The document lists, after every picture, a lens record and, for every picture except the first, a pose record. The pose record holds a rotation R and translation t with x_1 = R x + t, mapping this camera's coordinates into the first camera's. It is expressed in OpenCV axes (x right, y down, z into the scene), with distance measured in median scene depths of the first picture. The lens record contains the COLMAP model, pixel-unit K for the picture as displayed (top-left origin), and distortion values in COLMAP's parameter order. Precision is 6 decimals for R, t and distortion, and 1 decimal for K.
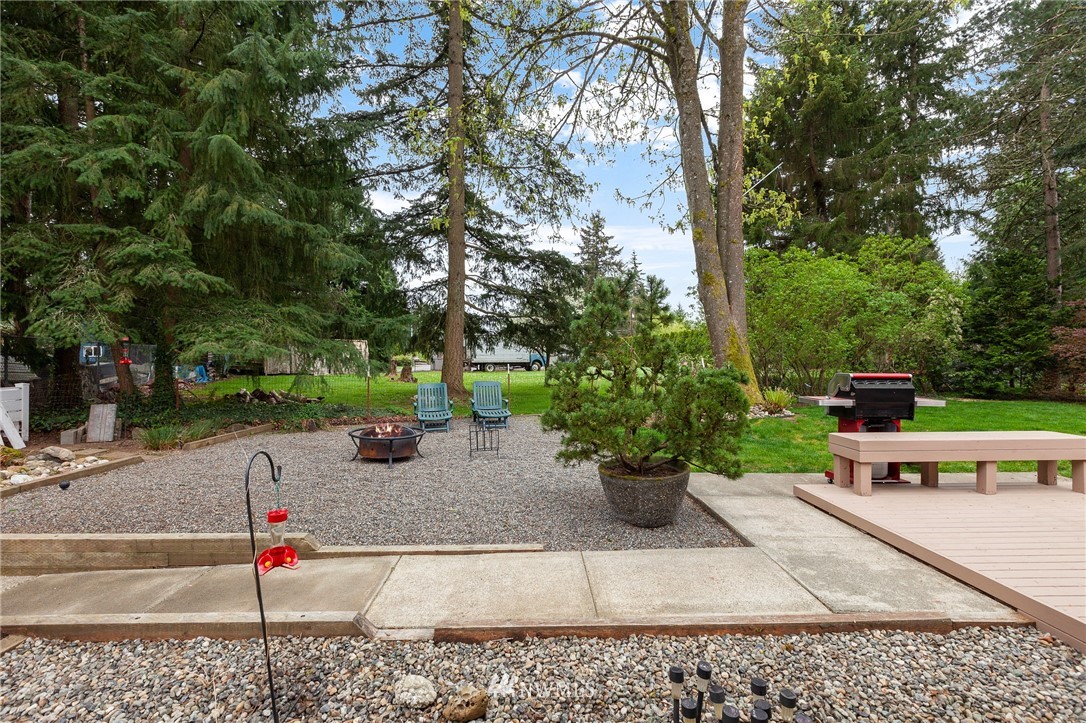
lens RADIAL K [[481.1, 0, 537.5], [0, 481.1, 360.0], [0, 0, 1]] dist [0.002930, -0.003254]
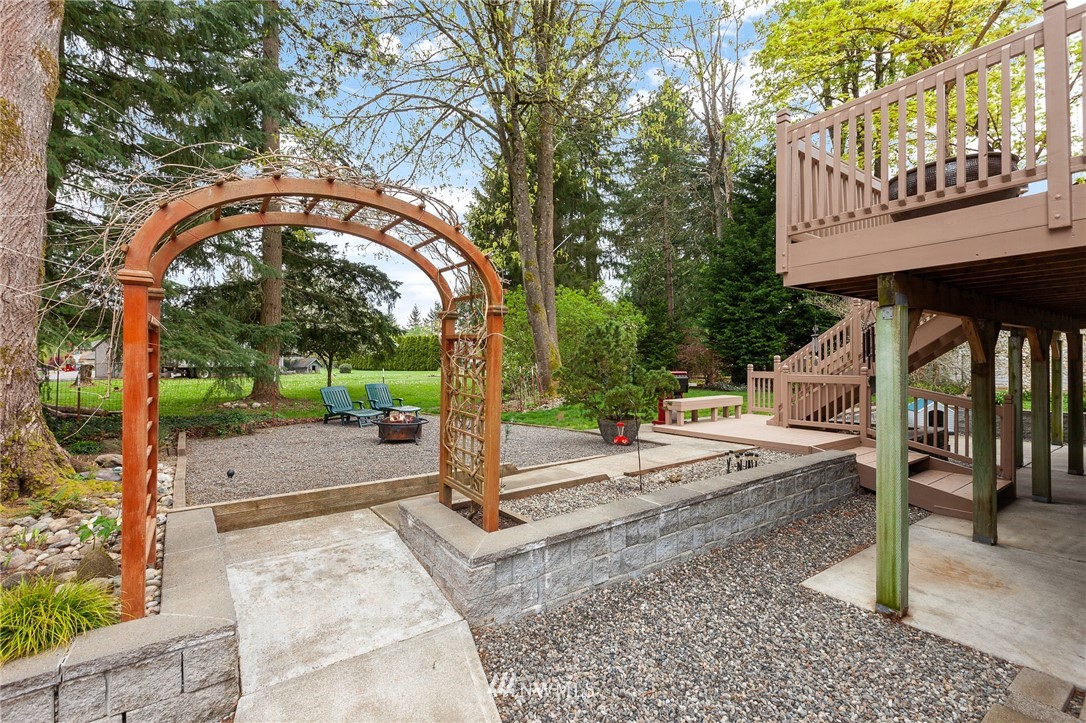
lens RADIAL K [[481.1, 0, 537.5], [0, 481.1, 360.0], [0, 0, 1]] dist [0.002930, -0.003254]
pose [[0.819842, 0.002713, 0.572584, -0.323423], [0.001773, 0.999972, -0.007276, -0.002575], [-0.572587, 0.006981, 0.819814, -0.125419]]
